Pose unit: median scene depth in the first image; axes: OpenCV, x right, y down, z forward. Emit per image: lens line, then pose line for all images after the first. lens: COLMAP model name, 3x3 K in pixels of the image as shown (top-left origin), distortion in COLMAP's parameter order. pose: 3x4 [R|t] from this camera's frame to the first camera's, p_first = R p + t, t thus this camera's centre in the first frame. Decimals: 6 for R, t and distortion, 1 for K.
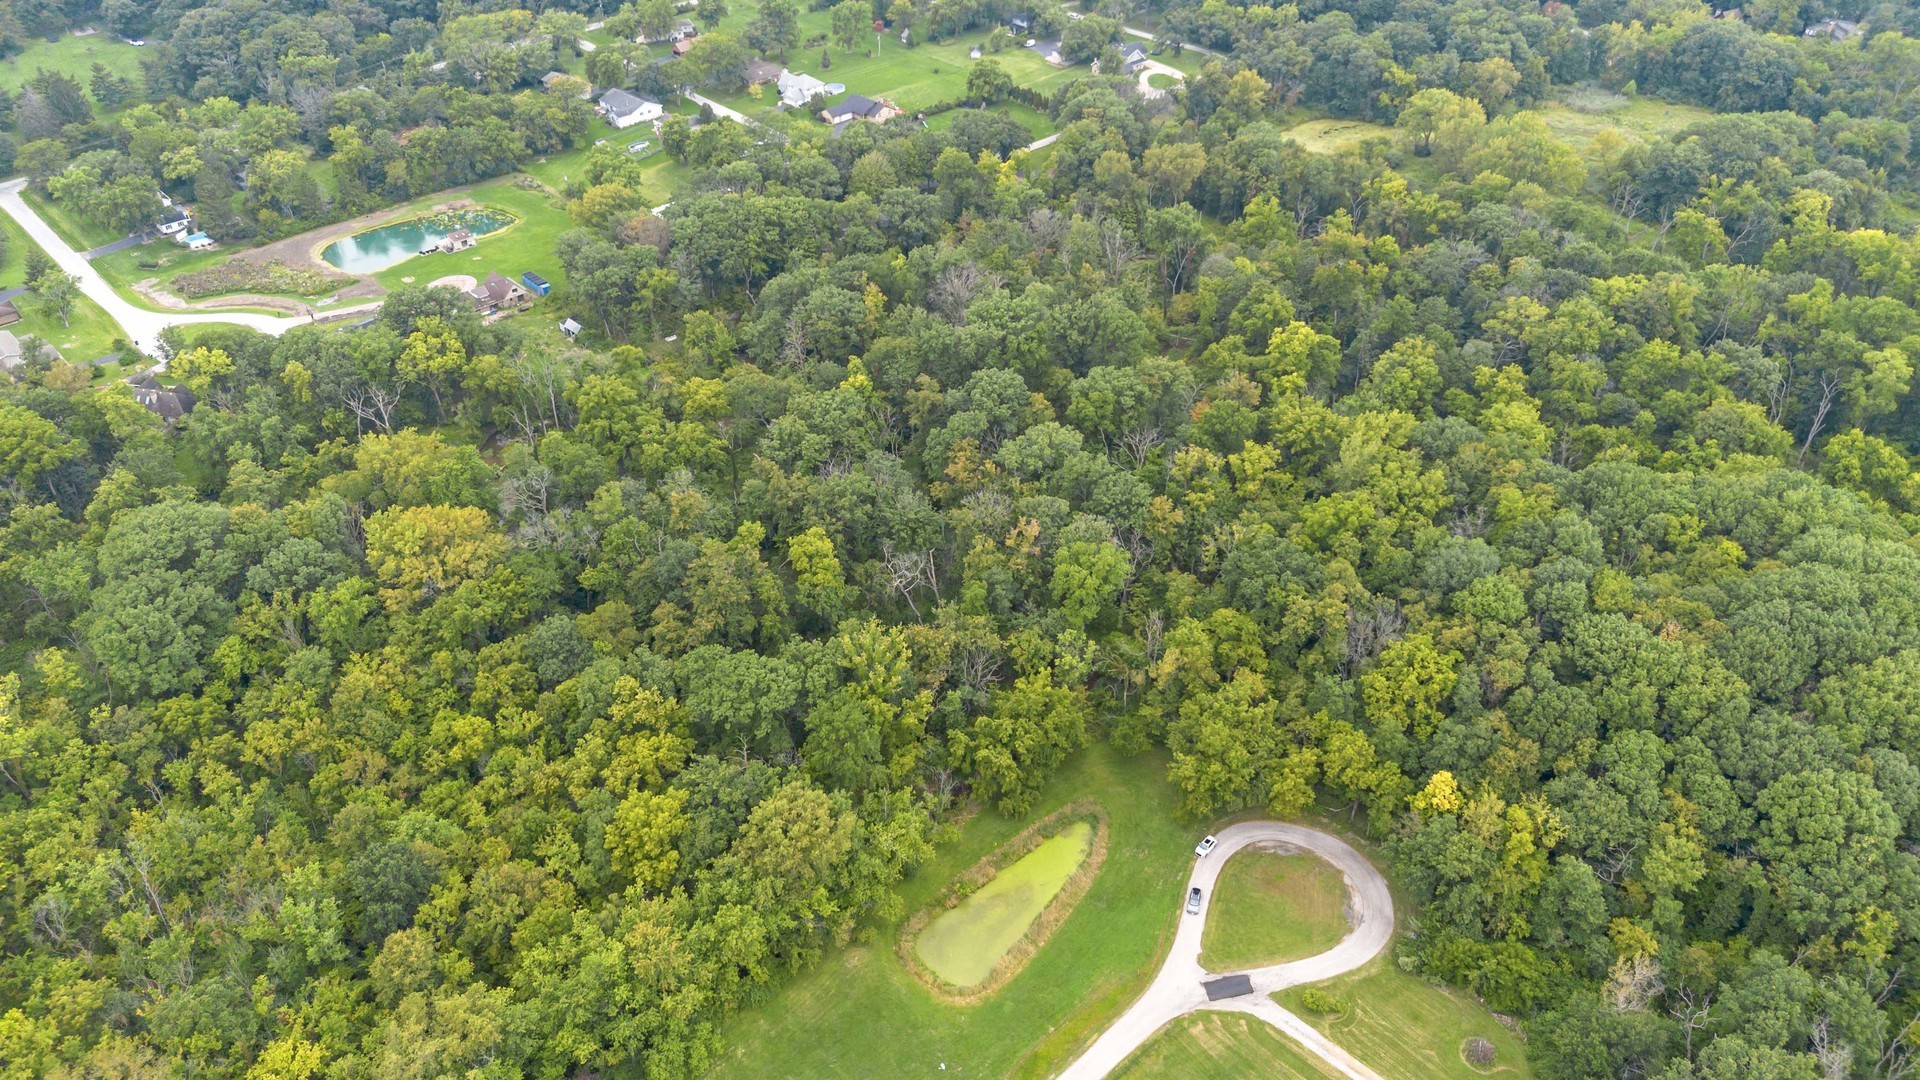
lens RADIAL K [[1355.7, 0, 939.1], [0, 1355.7, 551.8], [0, 0, 1]] dist [0.052108, -0.038702]
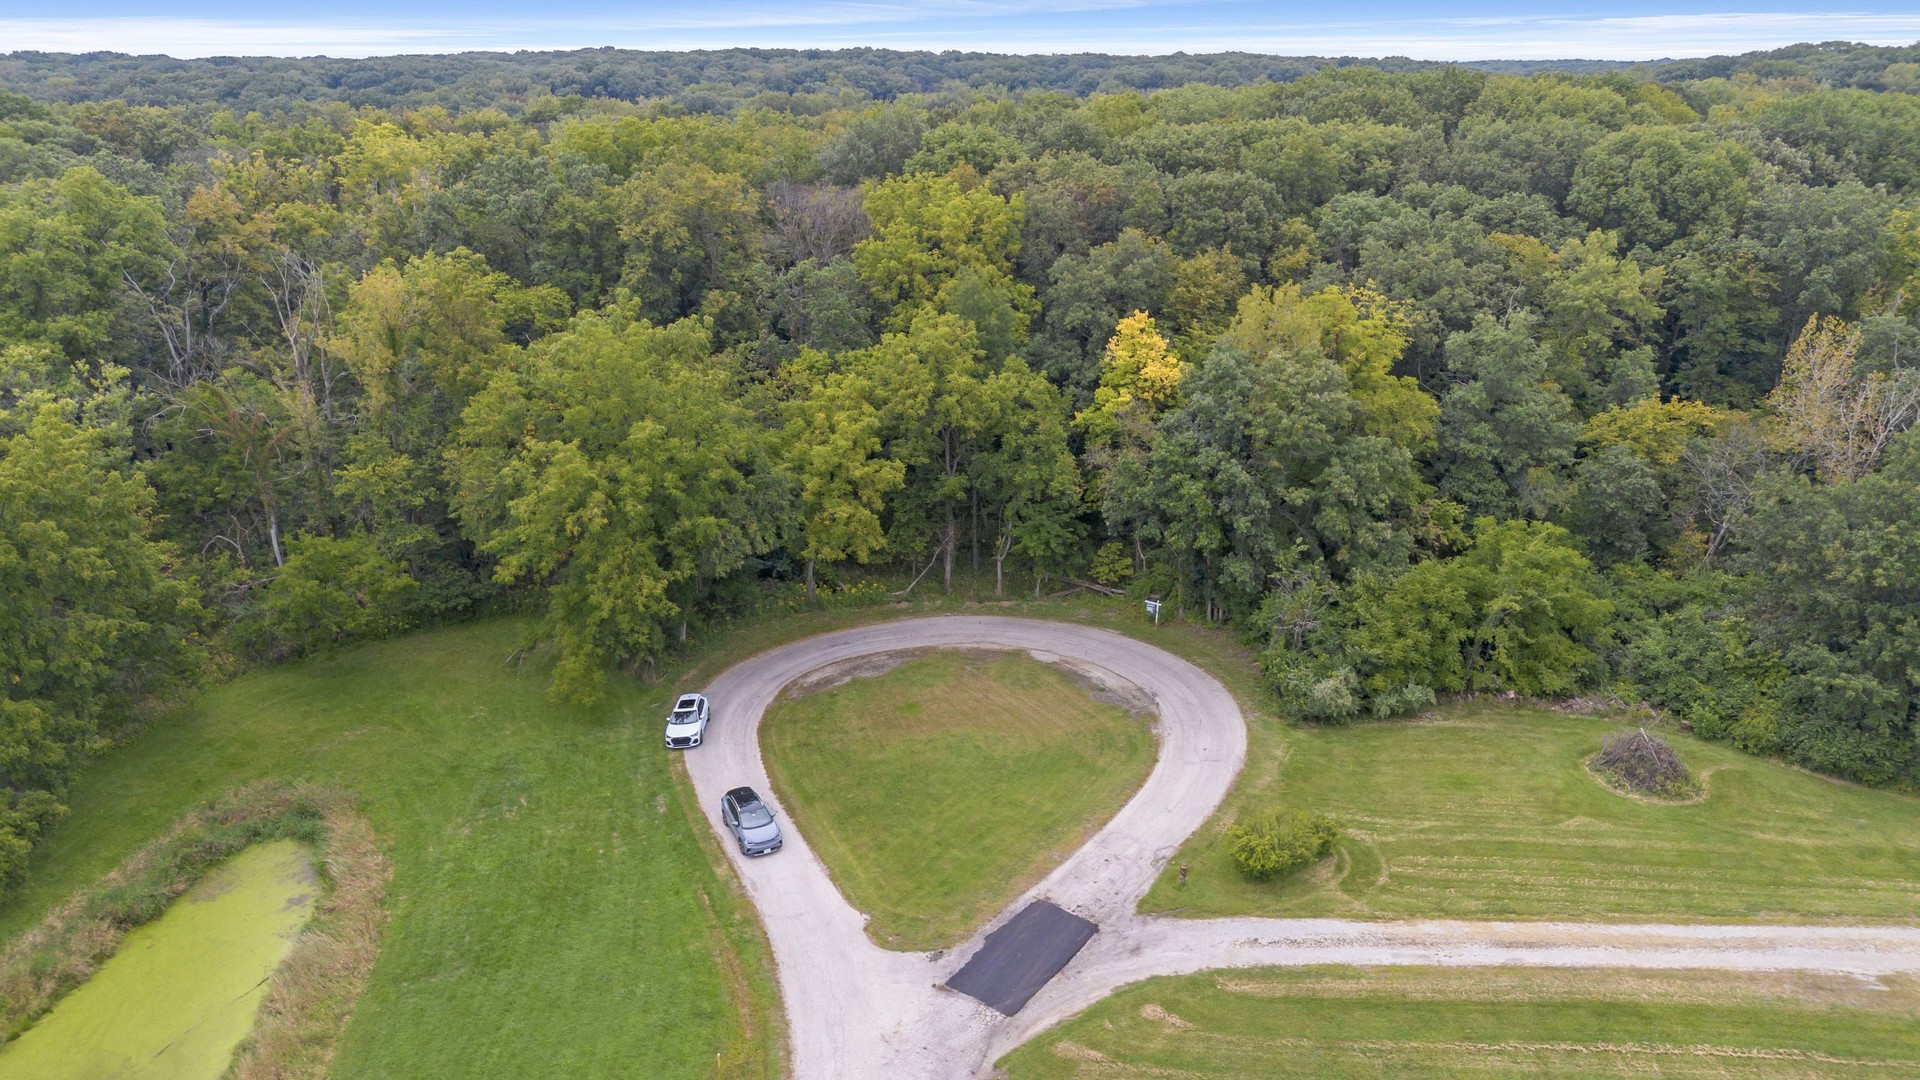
lens RADIAL K [[1355.7, 0, 945.1], [0, 1355.7, 545.3], [0, 0, 1]] dist [0.052108, -0.038702]
pose [[0.726341, -0.194730, 0.659172, 0.035031], [0.403850, 0.896936, -0.180033, 0.281475], [-0.556177, 0.396972, 0.730123, 0.758329]]
